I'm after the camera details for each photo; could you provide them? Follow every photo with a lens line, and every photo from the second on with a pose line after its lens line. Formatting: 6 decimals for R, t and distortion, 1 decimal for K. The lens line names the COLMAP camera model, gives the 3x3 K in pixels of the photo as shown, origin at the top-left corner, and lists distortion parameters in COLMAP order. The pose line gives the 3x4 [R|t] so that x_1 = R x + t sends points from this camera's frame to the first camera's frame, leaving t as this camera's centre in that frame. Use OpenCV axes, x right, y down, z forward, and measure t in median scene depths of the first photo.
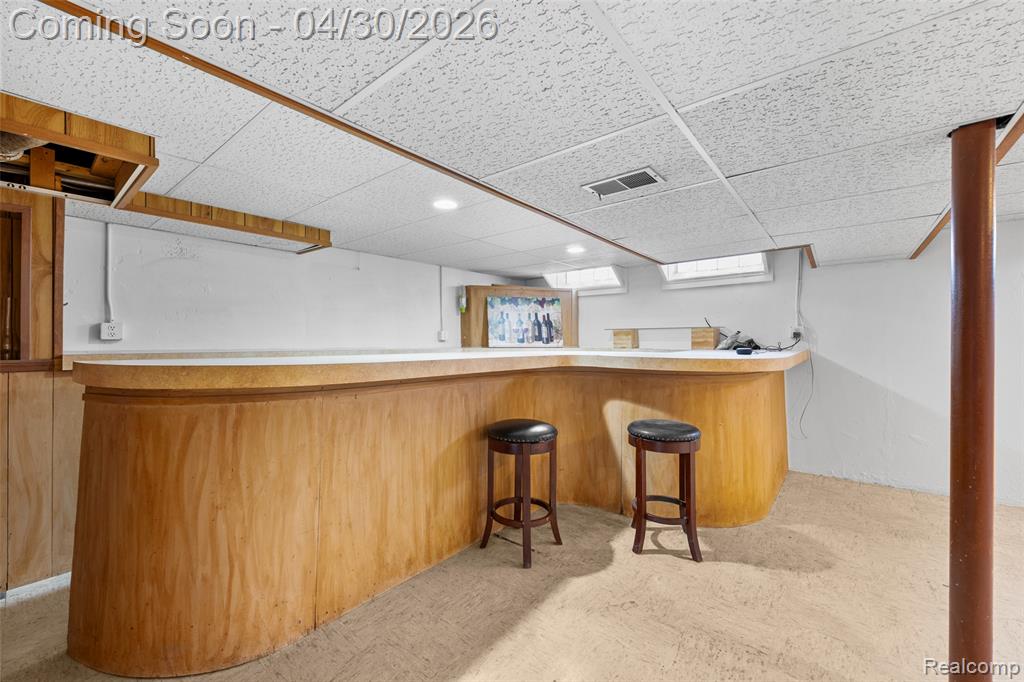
lens RADIAL K [[412.6, 0, 502.6], [0, 412.6, 338.8], [0, 0, 1]] dist [-0.002702, 0.000976]
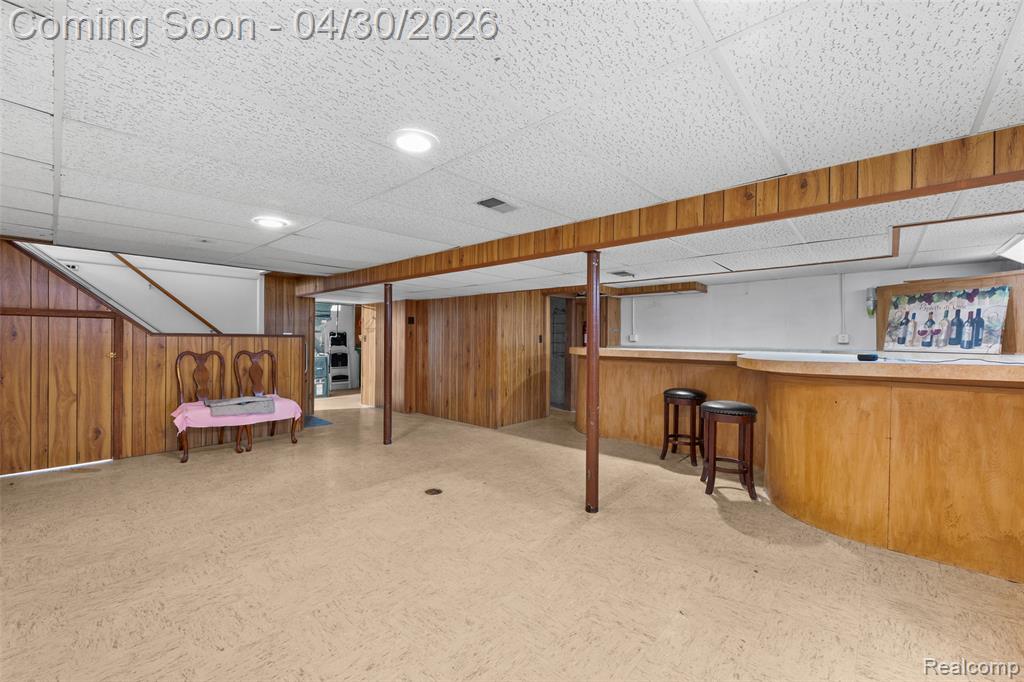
lens RADIAL K [[412.6, 0, 505.0], [0, 412.6, 339.9], [0, 0, 1]] dist [-0.002702, 0.000976]
pose [[-0.054085, 0.003092, -0.998532, 0.959633], [-0.000832, 0.999995, 0.003142, -0.006396], [0.998536, 0.001001, -0.054082, 0.173592]]
